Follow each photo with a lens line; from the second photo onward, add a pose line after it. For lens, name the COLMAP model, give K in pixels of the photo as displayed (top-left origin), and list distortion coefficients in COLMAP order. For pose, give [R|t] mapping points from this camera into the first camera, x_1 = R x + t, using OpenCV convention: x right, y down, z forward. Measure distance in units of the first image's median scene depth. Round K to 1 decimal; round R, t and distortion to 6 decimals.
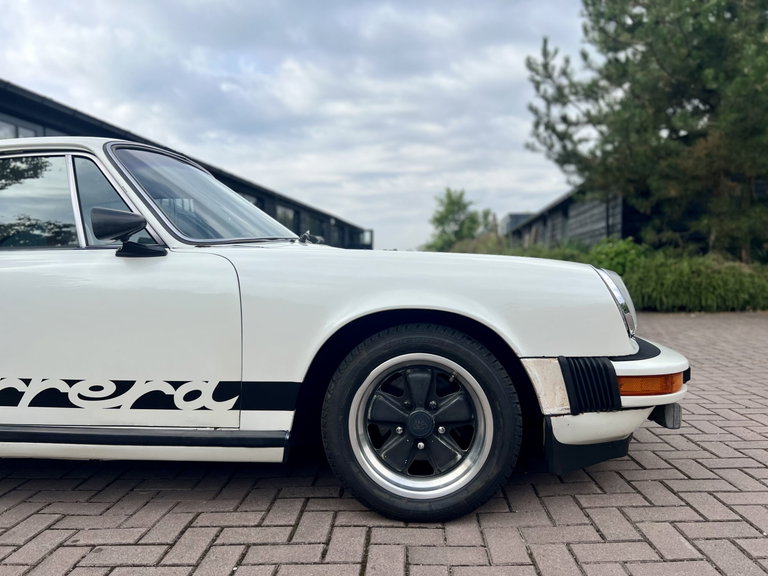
lens RADIAL K [[586.6, 0, 382.4], [0, 586.6, 291.1], [0, 0, 1]] dist [0.029081, -0.035980]
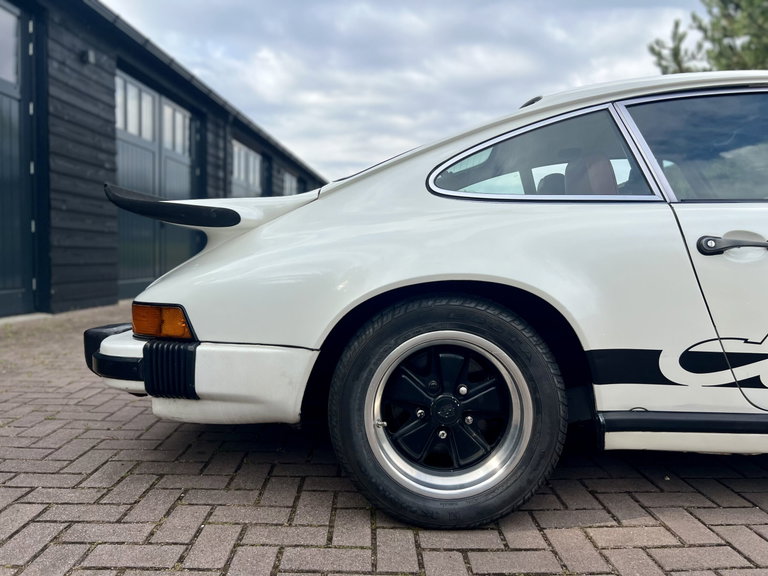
lens RADIAL K [[586.6, 0, 382.4], [0, 586.6, 291.1], [0, 0, 1]] dist [0.029081, -0.035980]
pose [[0.998442, 0.013455, 0.054150, -1.055781], [-0.014232, 0.999801, 0.013997, 0.045470], [-0.053951, -0.014746, 0.998435, 0.185846]]
